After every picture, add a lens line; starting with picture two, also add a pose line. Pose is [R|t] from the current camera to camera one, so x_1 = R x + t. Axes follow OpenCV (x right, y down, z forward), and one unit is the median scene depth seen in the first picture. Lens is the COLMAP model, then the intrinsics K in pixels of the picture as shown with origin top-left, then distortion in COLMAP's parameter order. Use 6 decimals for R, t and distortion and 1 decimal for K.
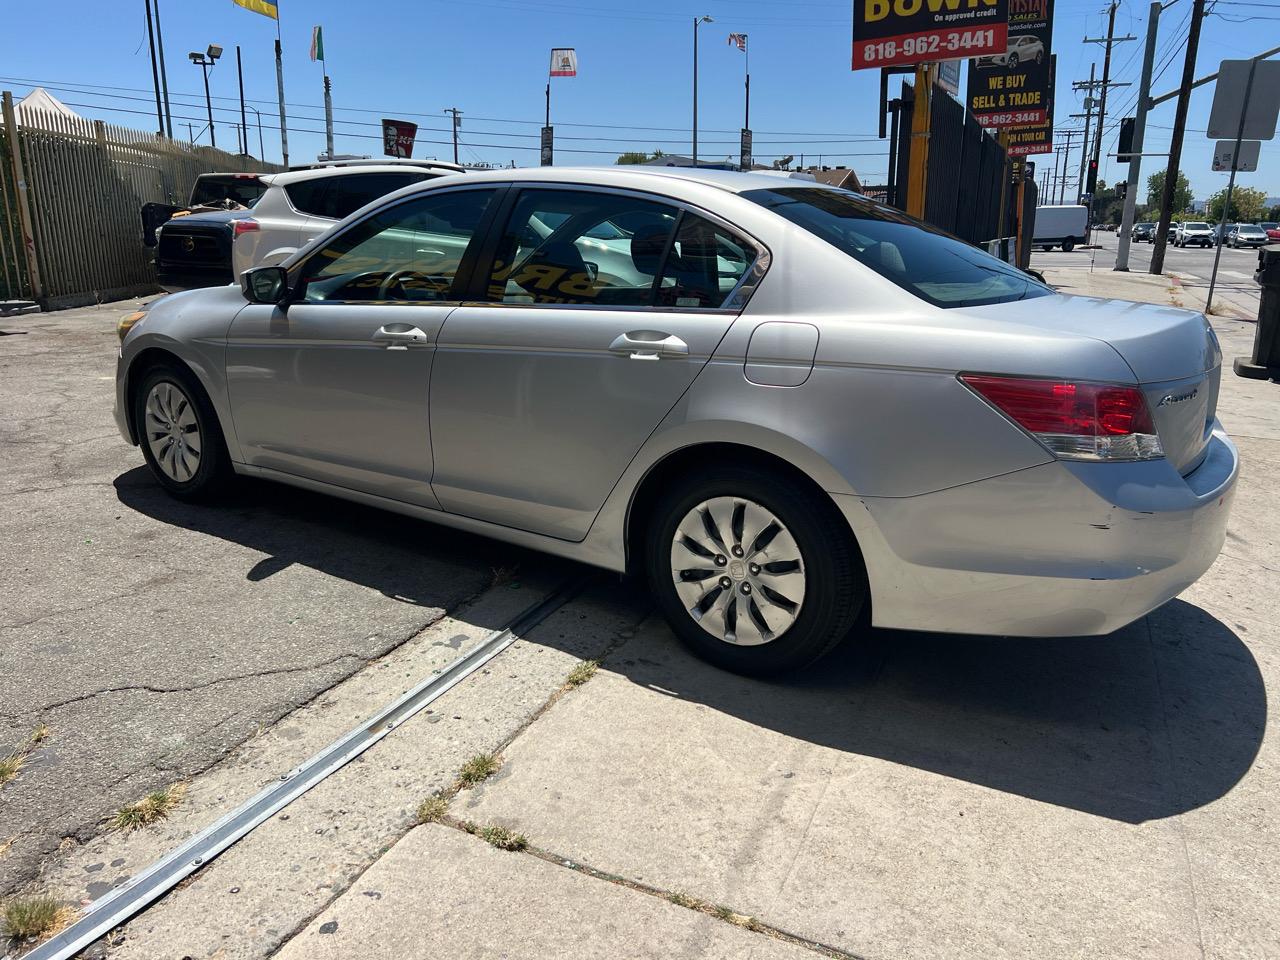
lens RADIAL K [[963.8, 0, 642.1], [0, 963.8, 467.0], [0, 0, 1]] dist [0.049984, -0.064722]
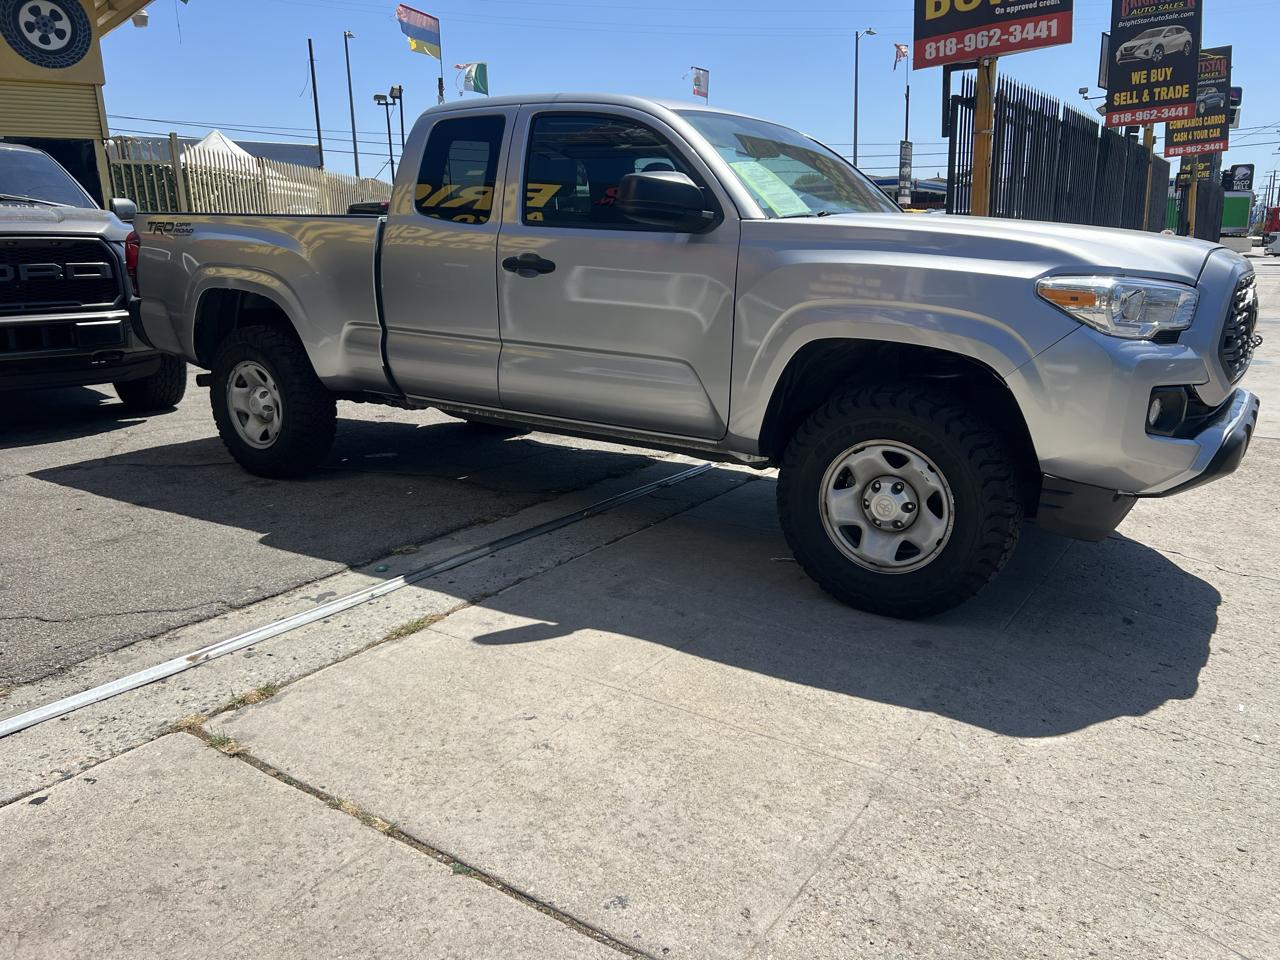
lens RADIAL K [[966.0, 0, 646.1], [0, 966.0, 467.2], [0, 0, 1]] dist [0.046907, -0.059077]
pose [[0.984069, 0.014336, -0.177205, 0.133576], [-0.018131, 0.999639, -0.019814, 0.018281], [0.176857, 0.022711, 0.983974, -0.007729]]
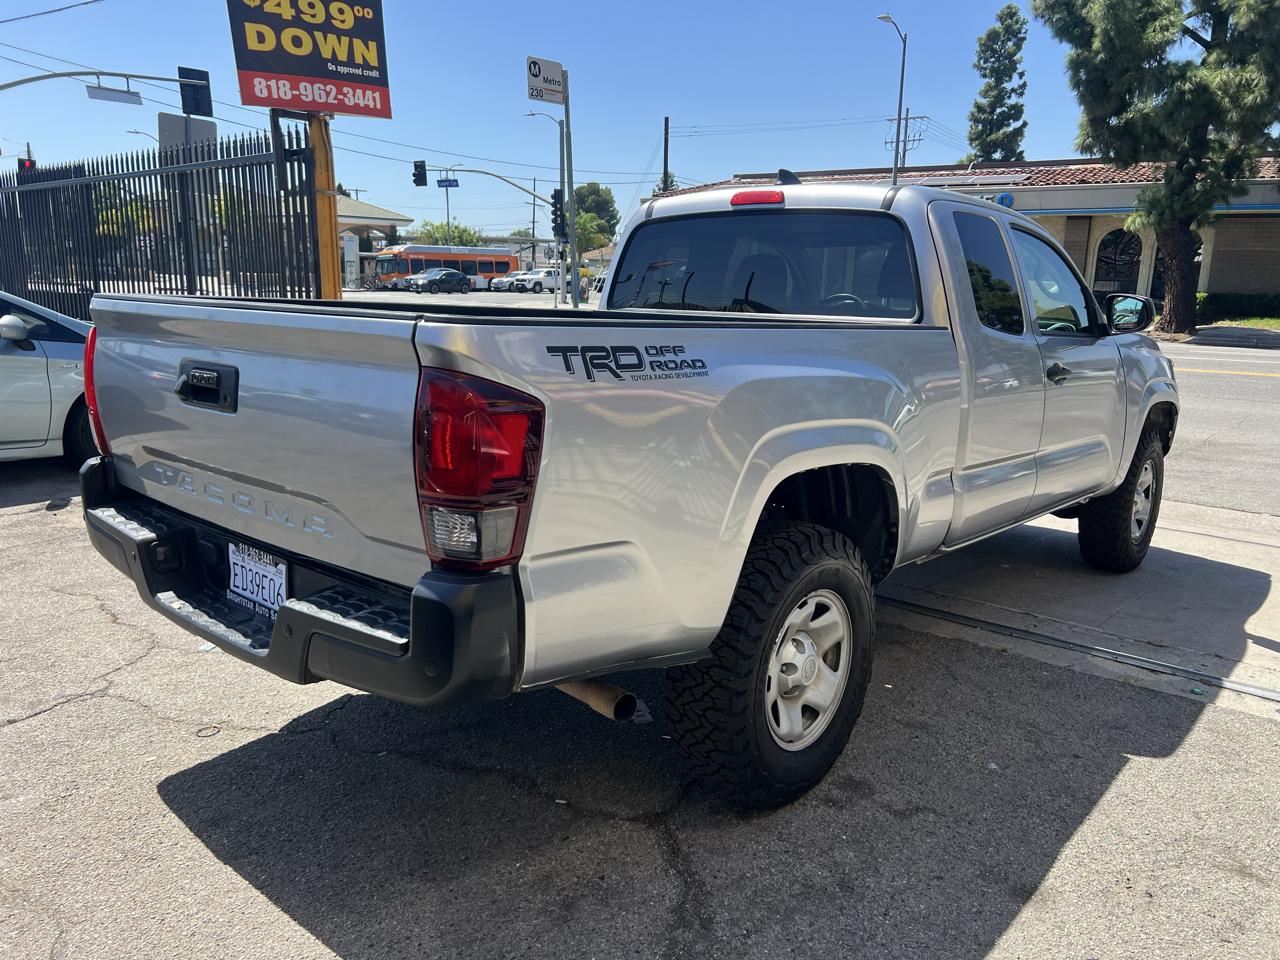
lens RADIAL K [[966.1, 0, 649.6], [0, 966.1, 474.5], [0, 0, 1]] dist [0.048624, -0.057362]
pose [[0.291742, -0.196047, 0.936190, -0.525277], [0.214712, 0.967214, 0.135633, -0.148570], [-0.932087, 0.161441, 0.324270, 0.476317]]
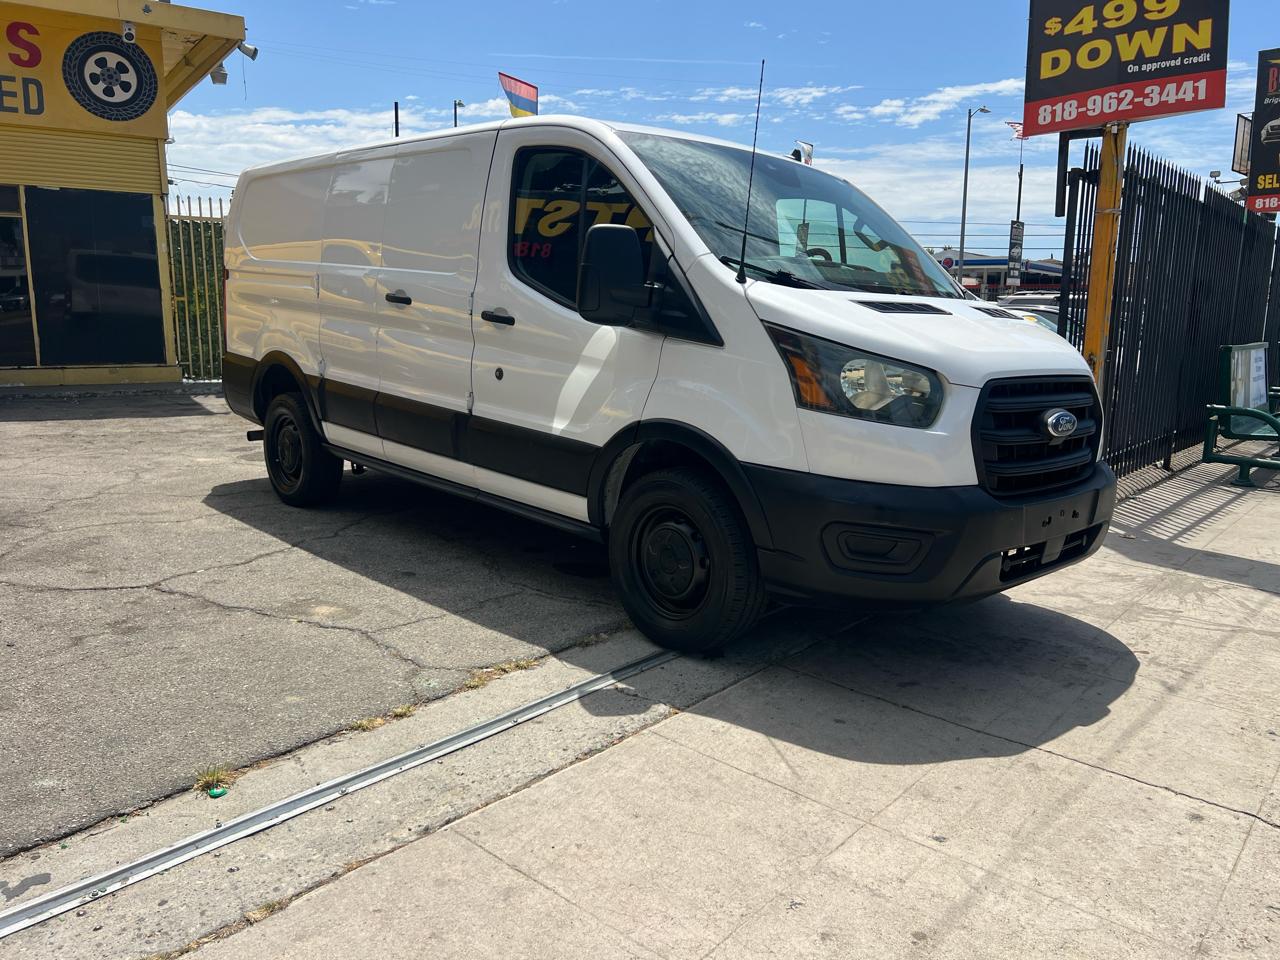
lens RADIAL K [[963.8, 0, 642.1], [0, 963.8, 467.0], [0, 0, 1]] dist [0.049984, -0.064722]
pose [[0.959453, 0.056972, -0.276051, 0.153656], [-0.082356, 0.993286, -0.081241, -0.037559], [0.269569, 0.100681, 0.957703, 0.155222]]
